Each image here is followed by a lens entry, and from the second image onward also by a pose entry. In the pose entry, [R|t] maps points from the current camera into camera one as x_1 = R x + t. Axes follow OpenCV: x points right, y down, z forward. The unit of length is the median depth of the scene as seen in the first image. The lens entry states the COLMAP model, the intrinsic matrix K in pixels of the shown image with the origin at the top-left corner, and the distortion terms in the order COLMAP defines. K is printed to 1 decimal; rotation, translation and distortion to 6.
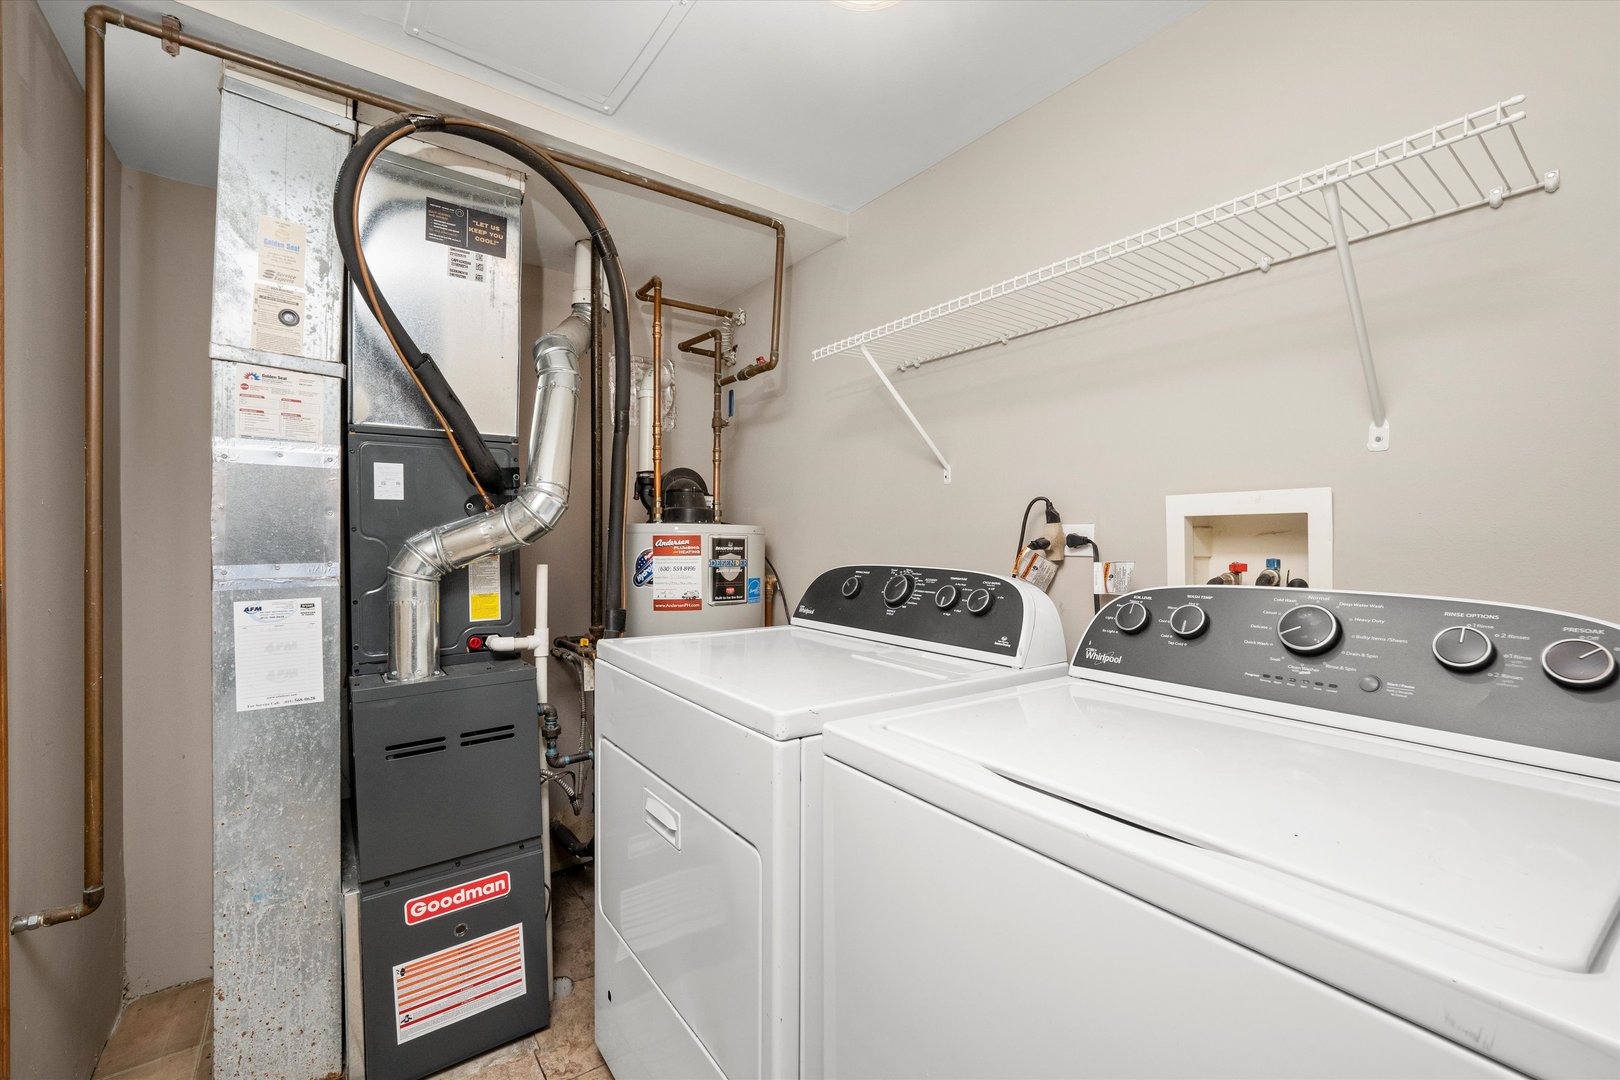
lens RADIAL K [[673.3, 0, 817.9], [0, 673.3, 531.2], [0, 0, 1]] dist [-0.014520, -0.000093]
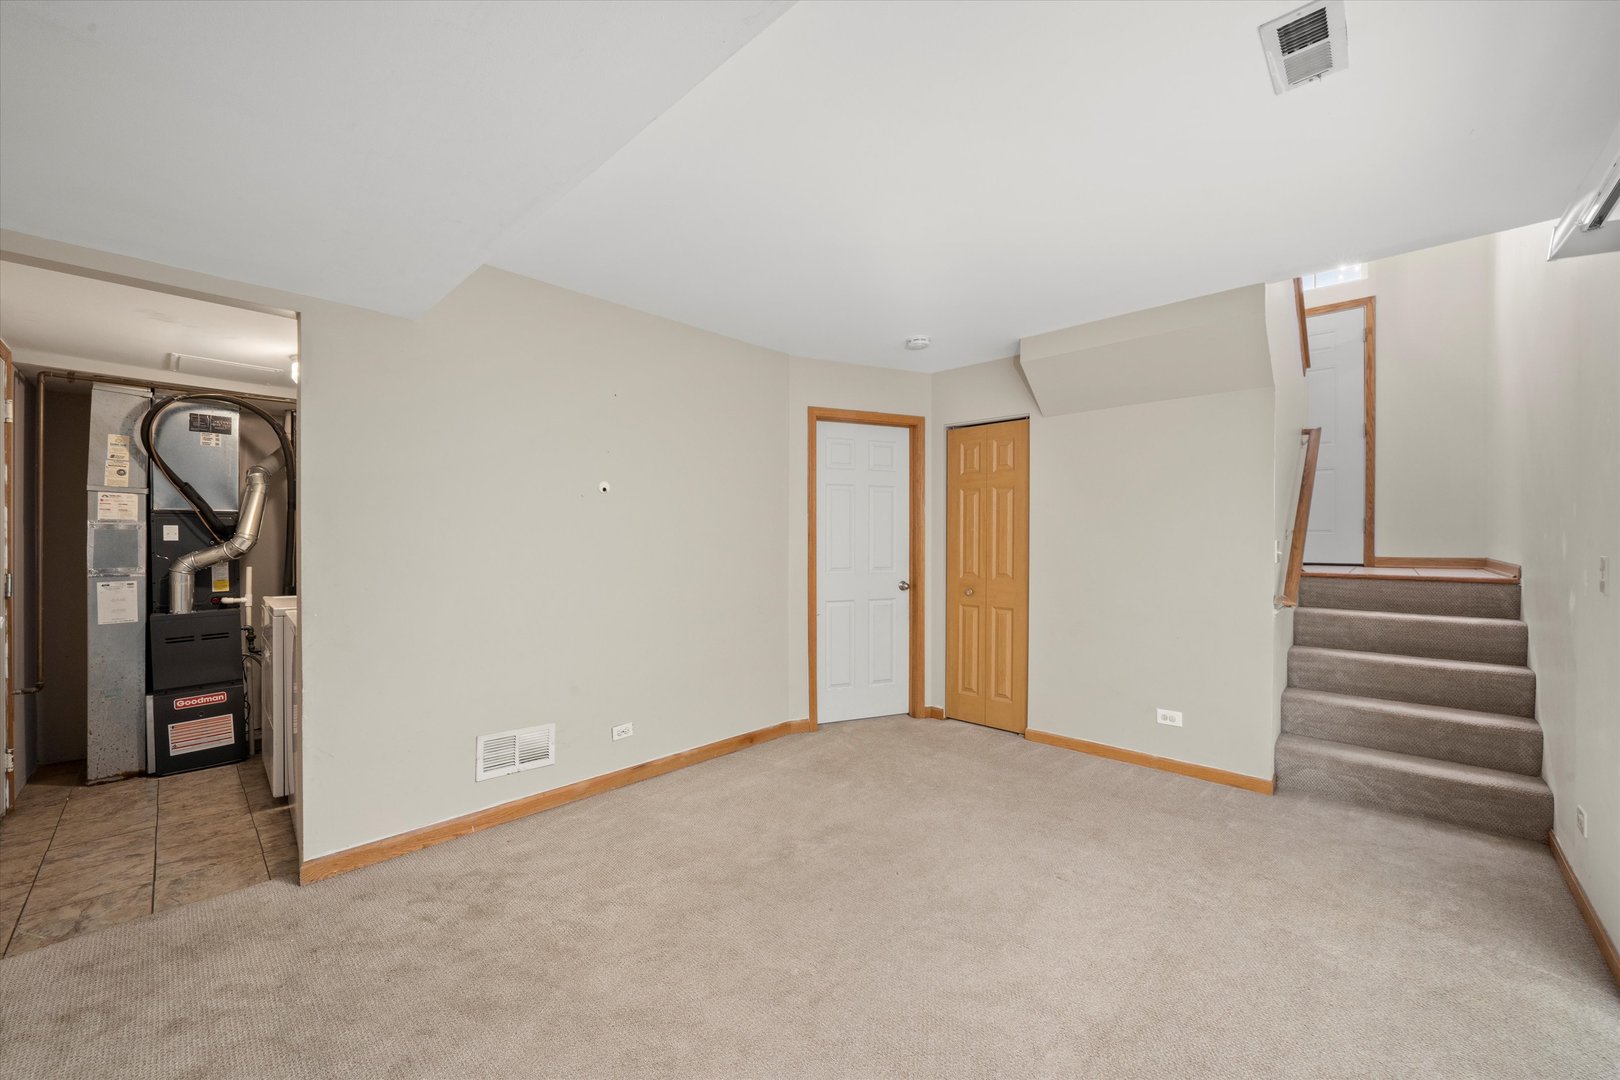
lens RADIAL K [[582.6, 0, 787.0], [0, 582.6, 534.5], [0, 0, 1]] dist [-0.015753, 0.000039]
pose [[0.986337, 0.001322, 0.164736, 1.243829], [-0.001321, 0.999999, -0.000112, -0.073318], [-0.164736, -0.000107, 0.986338, -1.438457]]
